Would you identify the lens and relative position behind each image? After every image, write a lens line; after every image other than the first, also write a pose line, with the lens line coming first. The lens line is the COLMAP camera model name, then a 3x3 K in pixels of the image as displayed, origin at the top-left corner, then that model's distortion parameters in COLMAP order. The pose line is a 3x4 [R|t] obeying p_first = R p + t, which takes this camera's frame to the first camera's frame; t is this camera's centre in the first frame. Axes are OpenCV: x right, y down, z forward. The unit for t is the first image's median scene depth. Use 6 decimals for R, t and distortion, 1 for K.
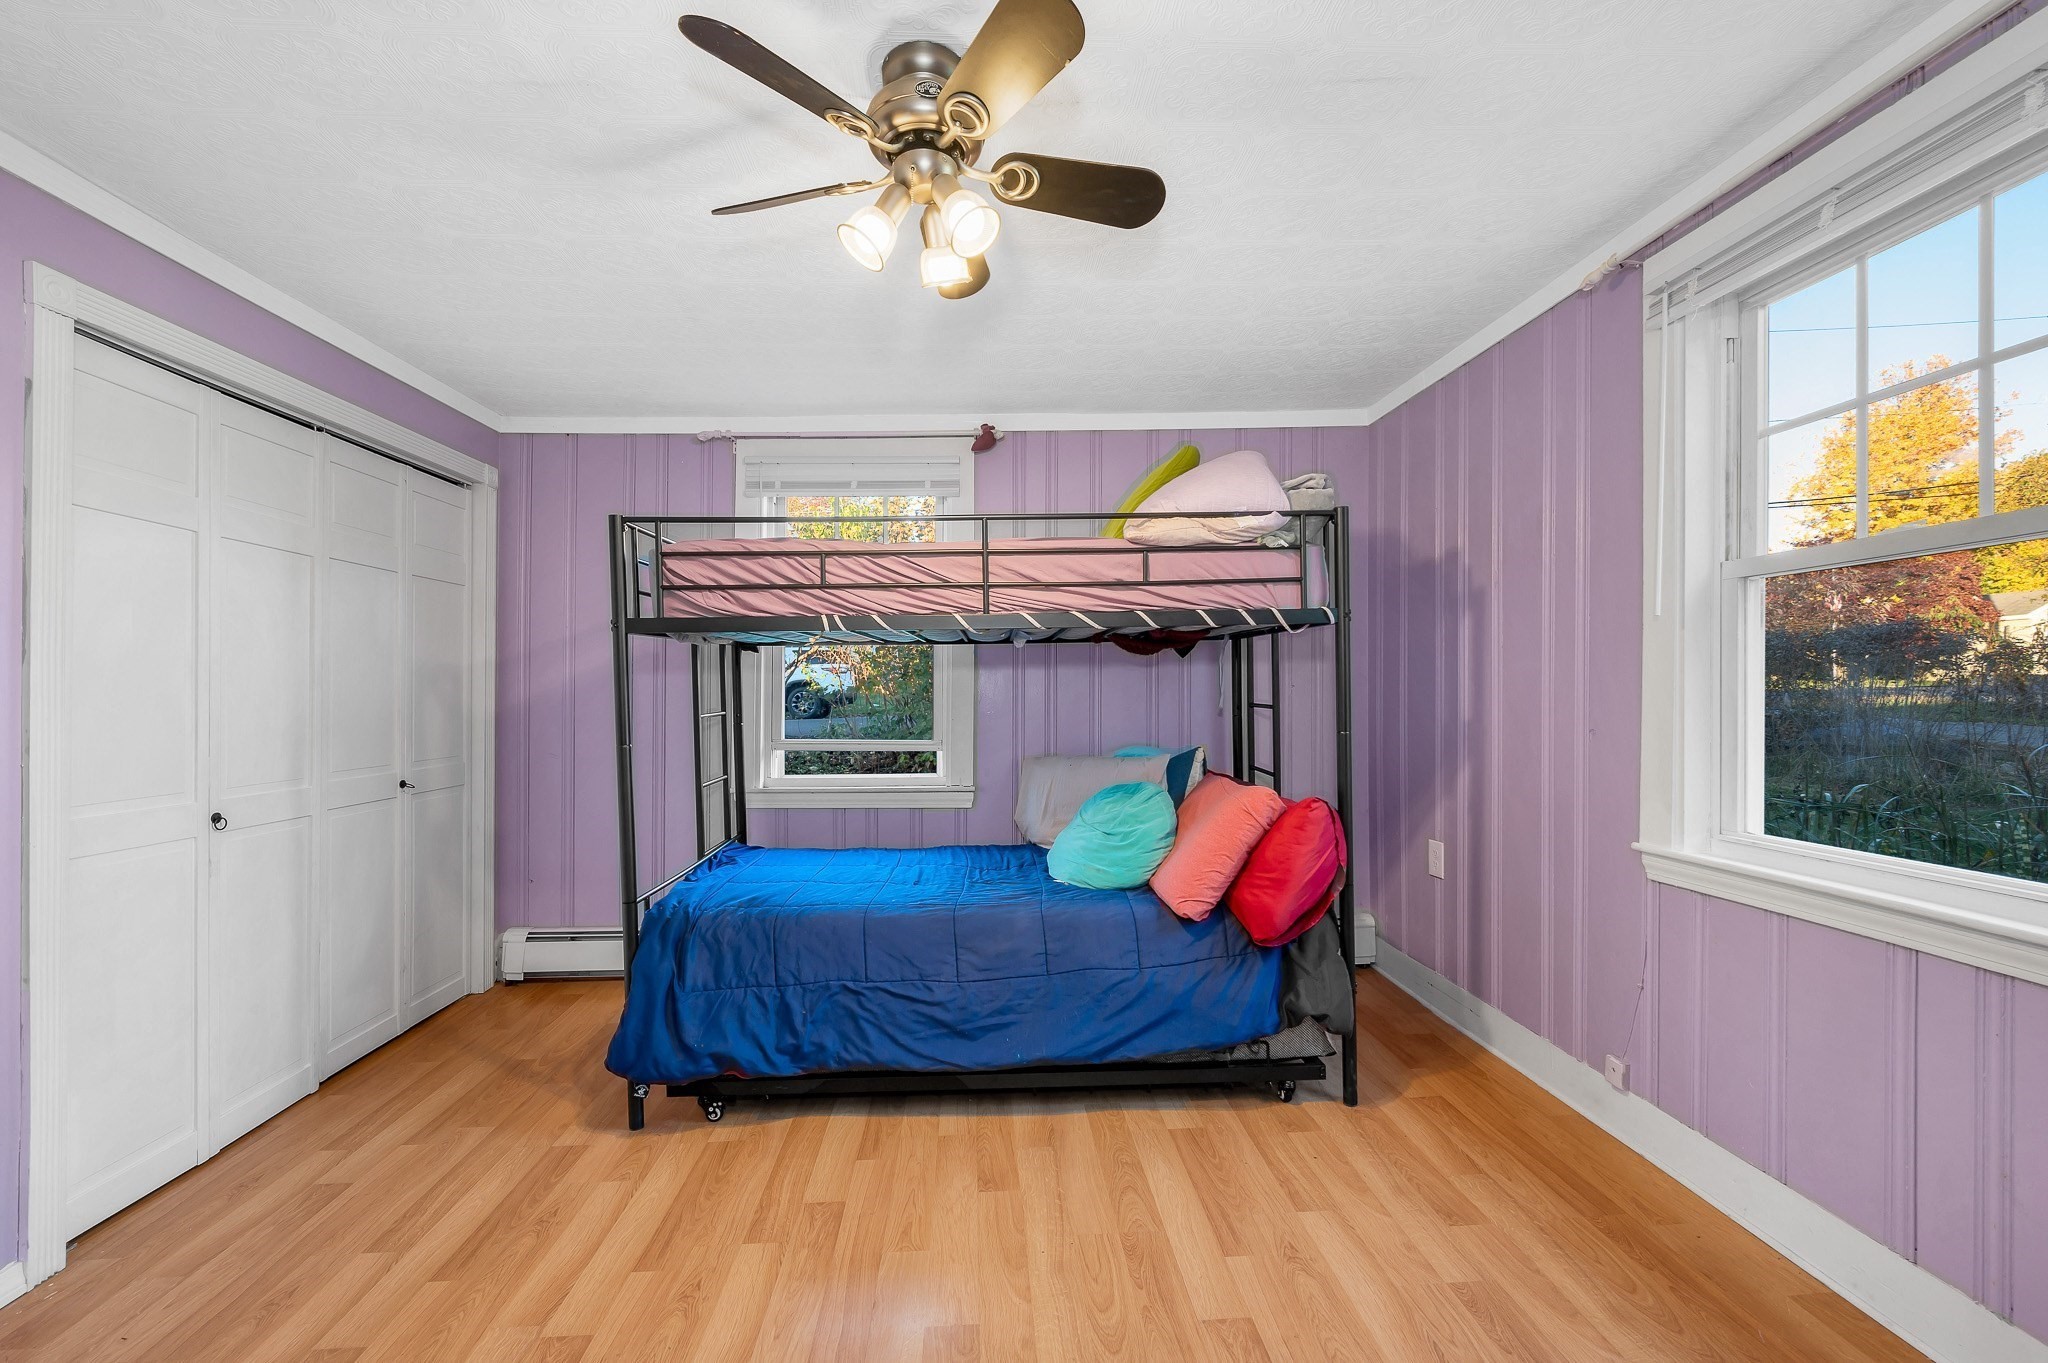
lens RADIAL K [[835.0, 0, 1008.2], [0, 835.0, 694.1], [0, 0, 1]] dist [-0.000966, 0.000598]
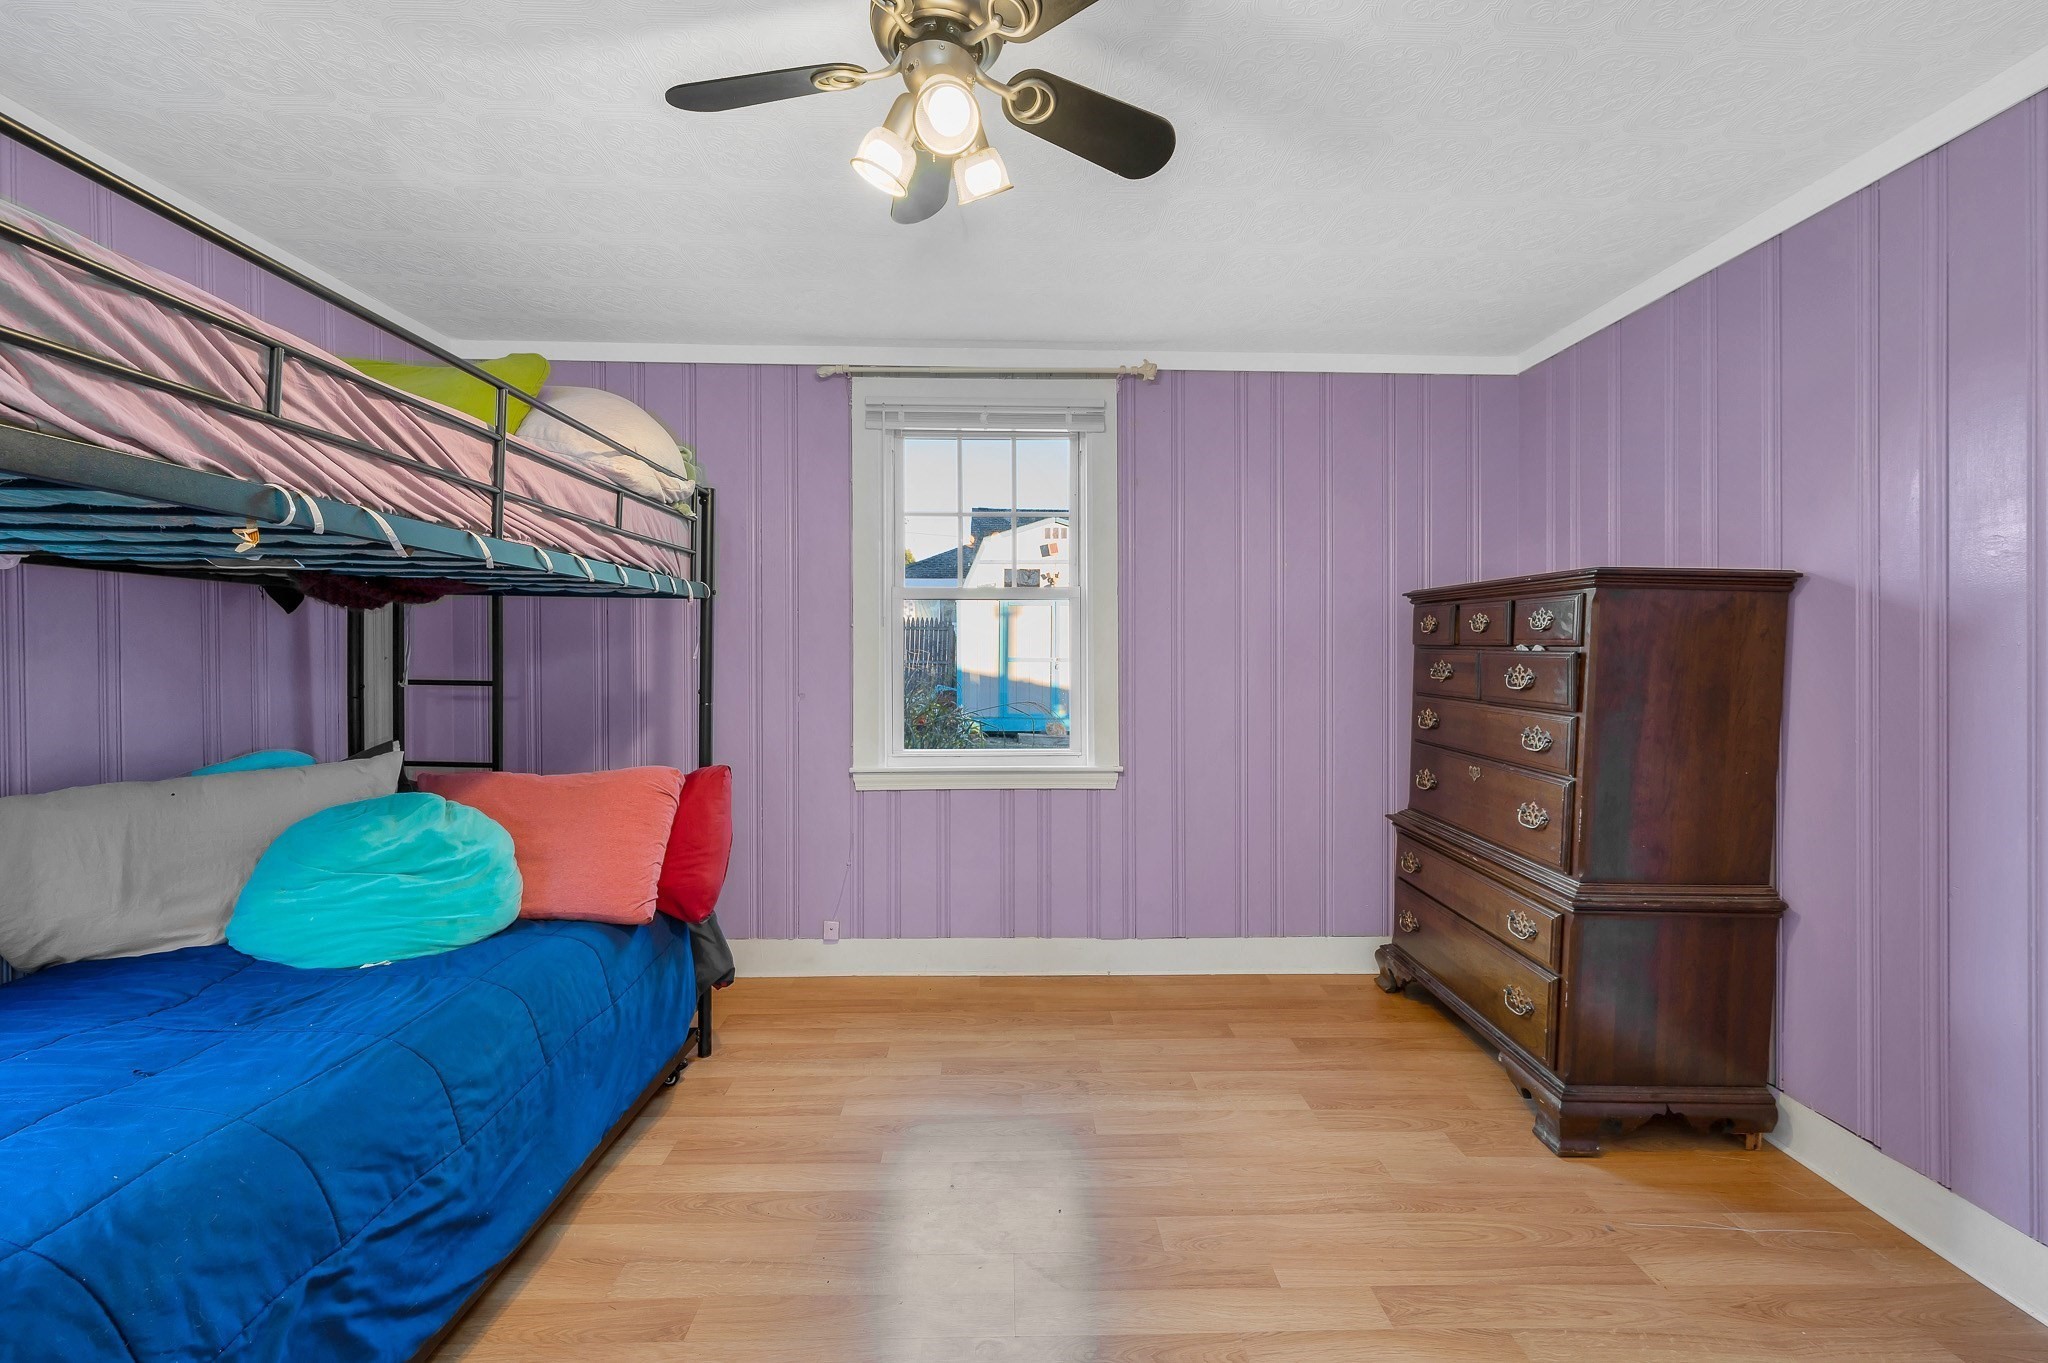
lens RADIAL K [[835.0, 0, 1028.9], [0, 835.0, 679.5], [0, 0, 1]] dist [-0.000966, 0.000598]
pose [[0.024554, -0.011258, 0.999635, -0.649021], [-0.000221, 0.999937, 0.011267, 0.003915], [-0.999698, -0.000497, 0.024550, 0.580535]]
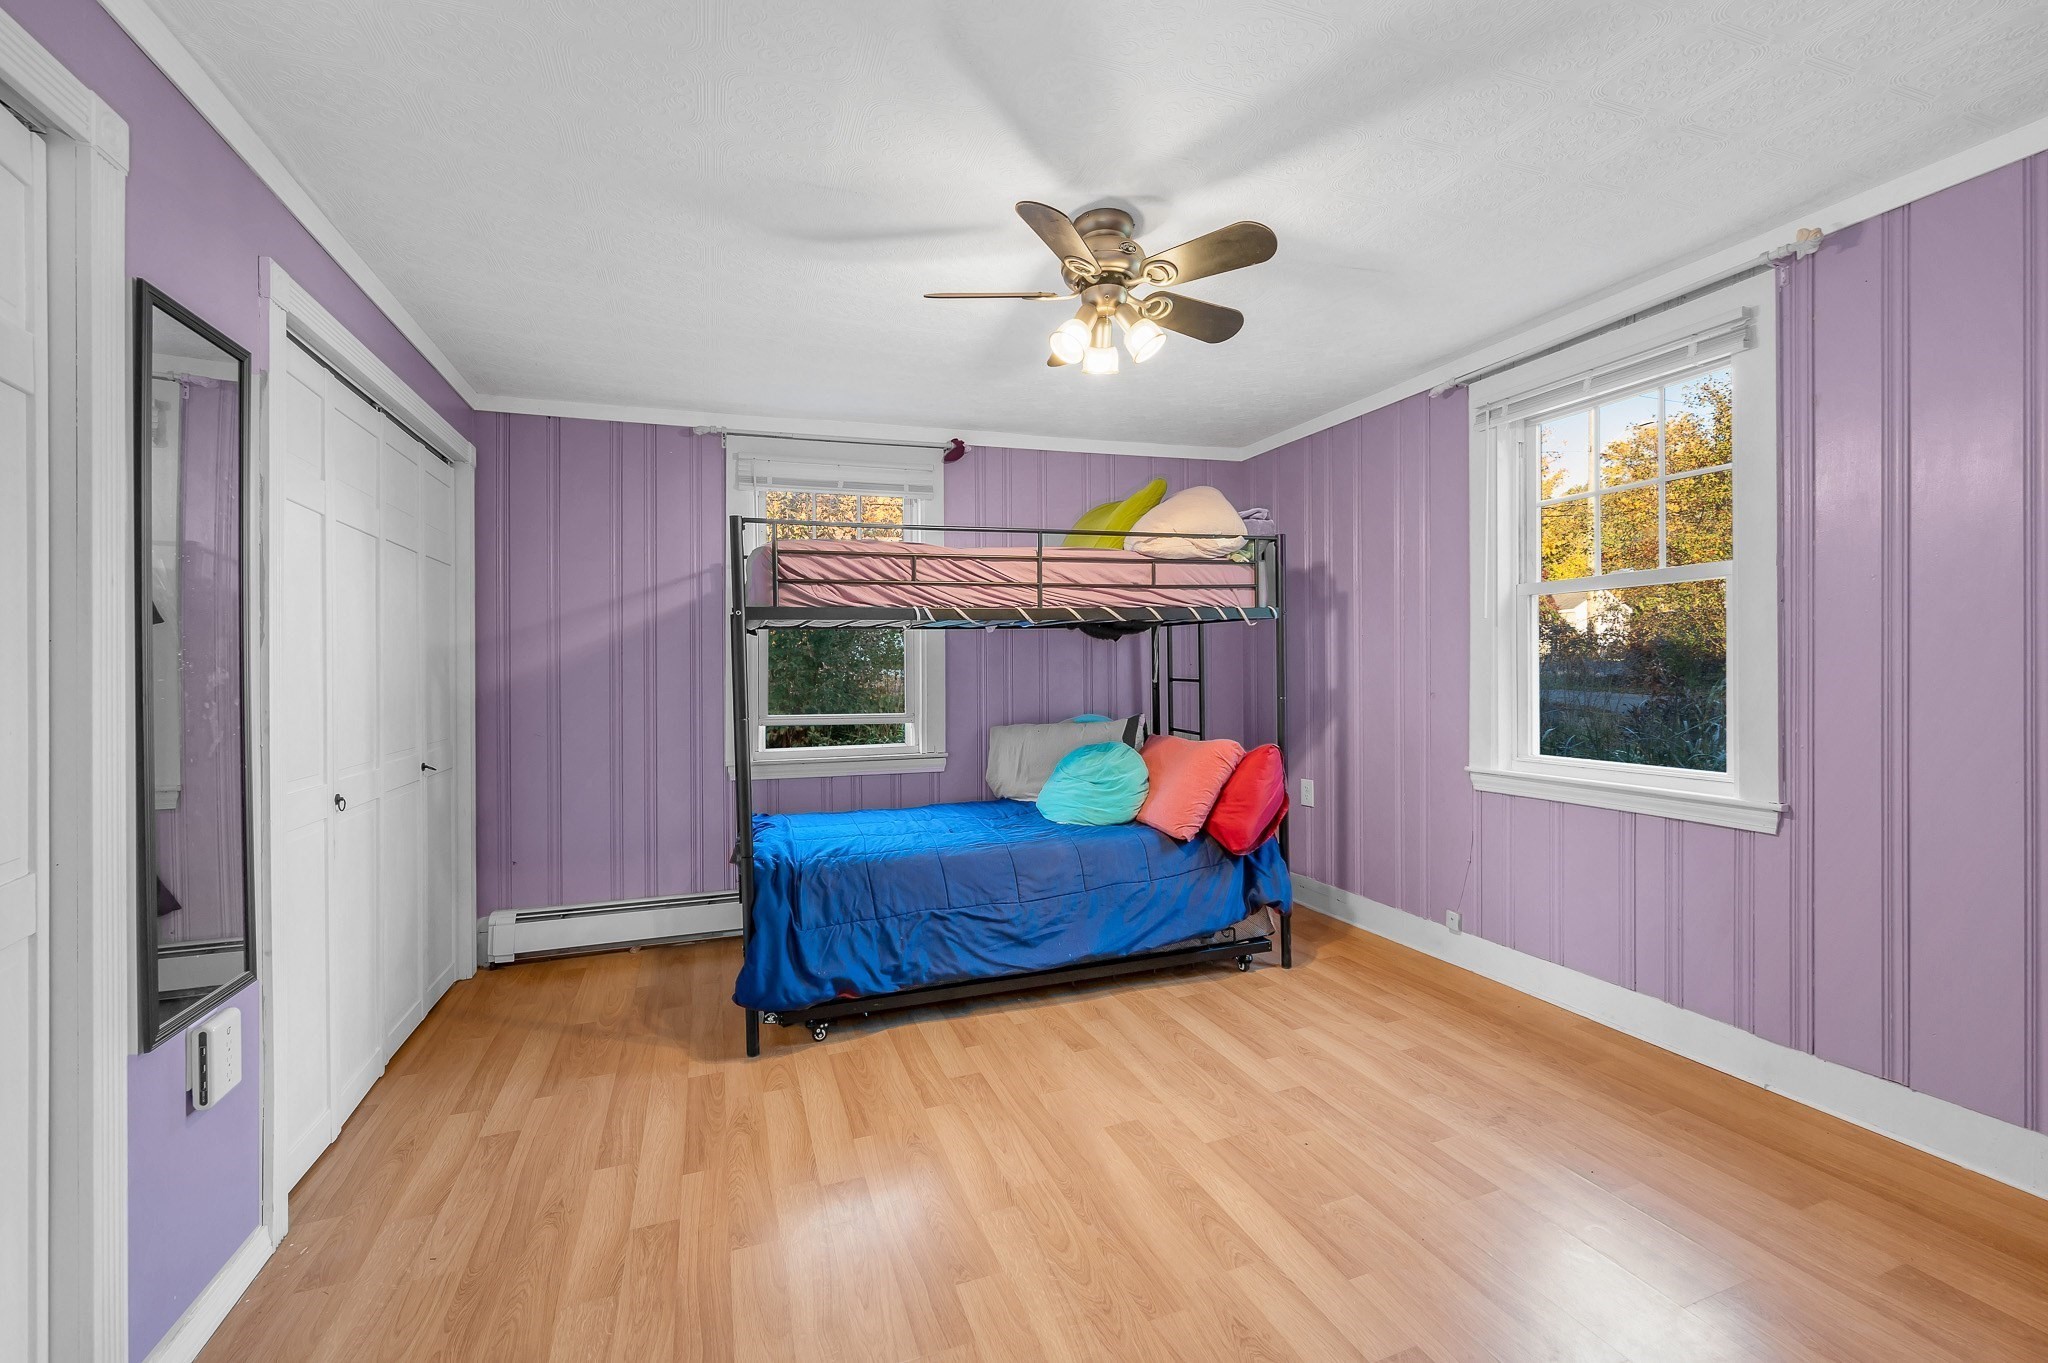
lens RADIAL K [[835.0, 0, 1012.4], [0, 835.0, 675.1], [0, 0, 1]] dist [-0.000966, 0.000598]
pose [[0.955766, -0.007713, 0.294028, -0.436276], [0.007057, 0.999970, 0.003291, 0.000692], [-0.294044, -0.001071, 0.955791, -0.189368]]
